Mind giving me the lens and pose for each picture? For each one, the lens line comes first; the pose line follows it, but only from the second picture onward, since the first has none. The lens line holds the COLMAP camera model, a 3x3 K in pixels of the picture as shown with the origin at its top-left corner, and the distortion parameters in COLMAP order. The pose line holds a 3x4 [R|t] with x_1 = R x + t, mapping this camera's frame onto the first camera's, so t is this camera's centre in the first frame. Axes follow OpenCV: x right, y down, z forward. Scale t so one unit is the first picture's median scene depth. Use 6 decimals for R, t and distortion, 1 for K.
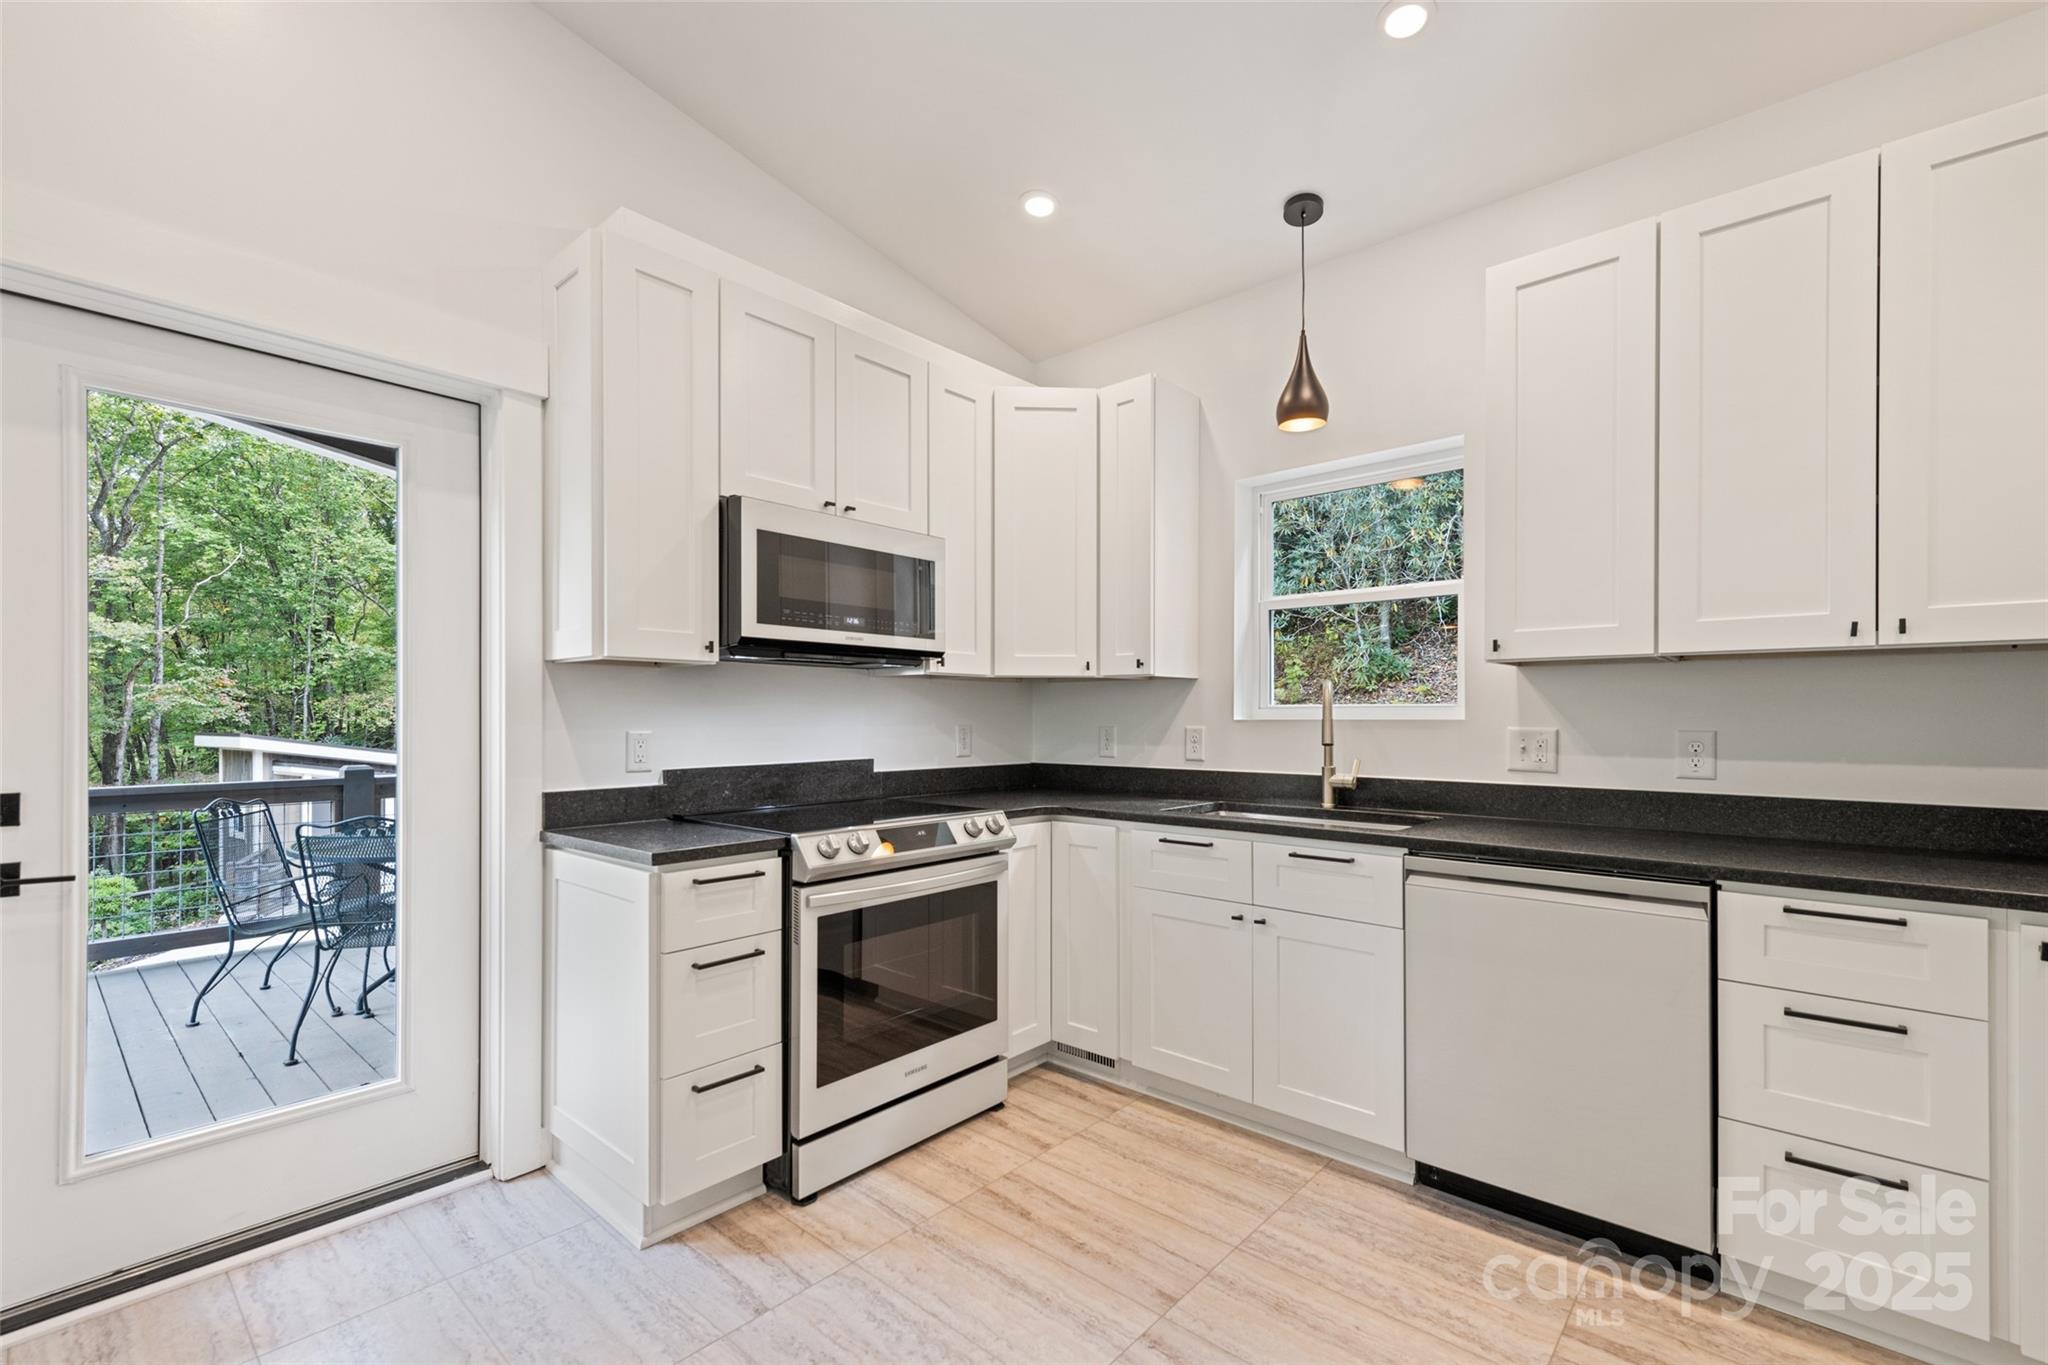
lens RADIAL K [[881.9, 0, 1025.4], [0, 881.9, 716.0], [0, 0, 1]] dist [0.001862, -0.000058]
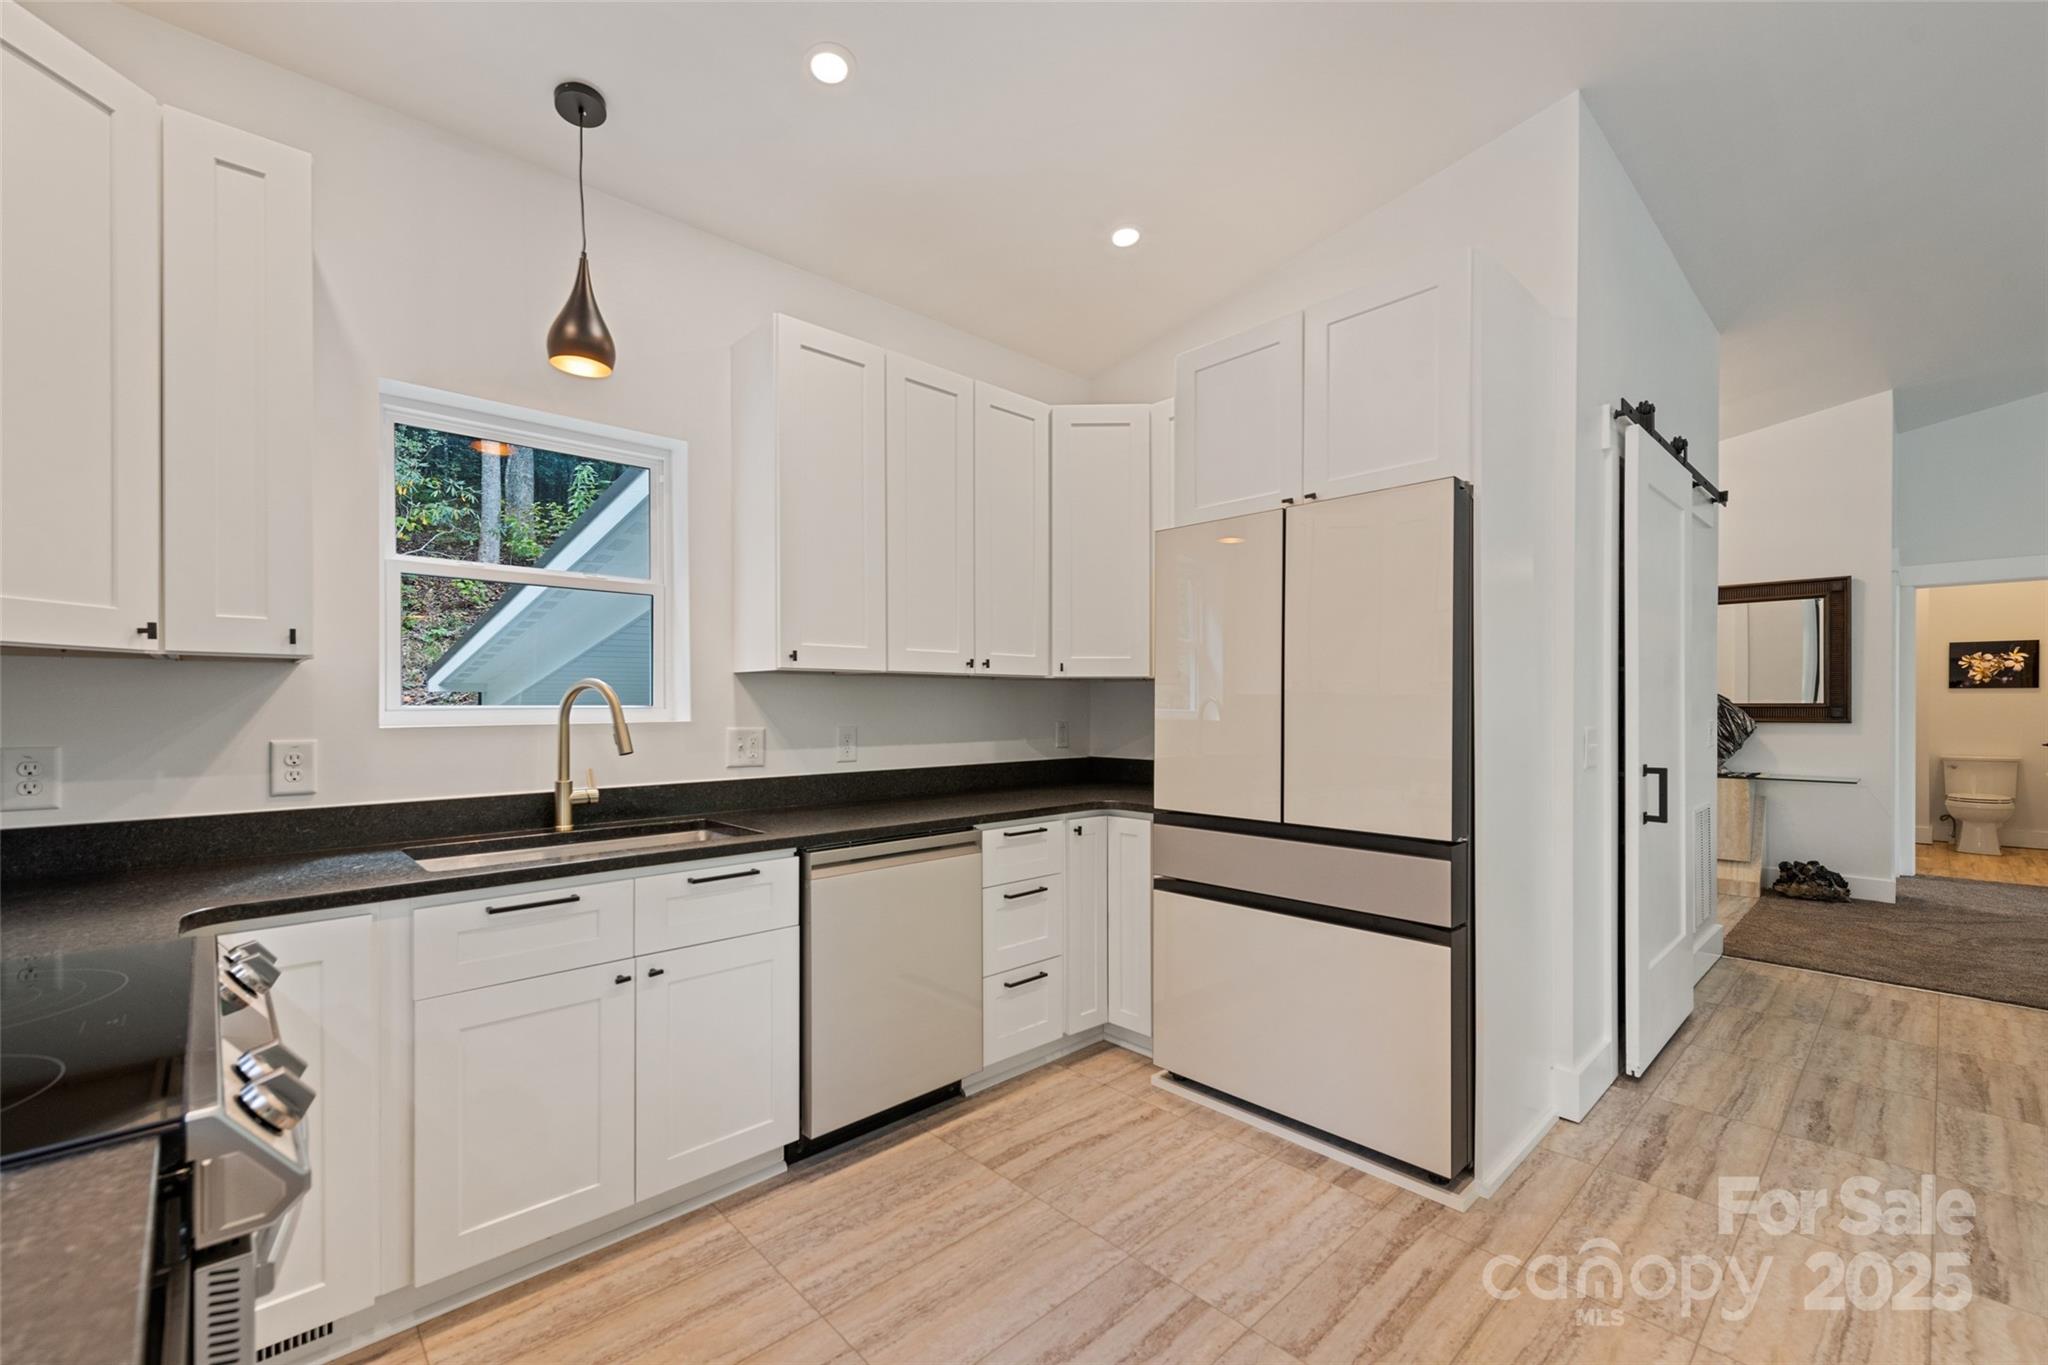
lens RADIAL K [[845.8, 0, 1024.3], [0, 845.8, 703.5], [0, 0, 1]] dist [0.000440, -0.000116]
pose [[0.085038, -0.002043, 0.996376, -0.453516], [0.000070, 0.999998, 0.002044, -0.018900], [-0.996378, -0.000104, 0.085038, 0.542742]]
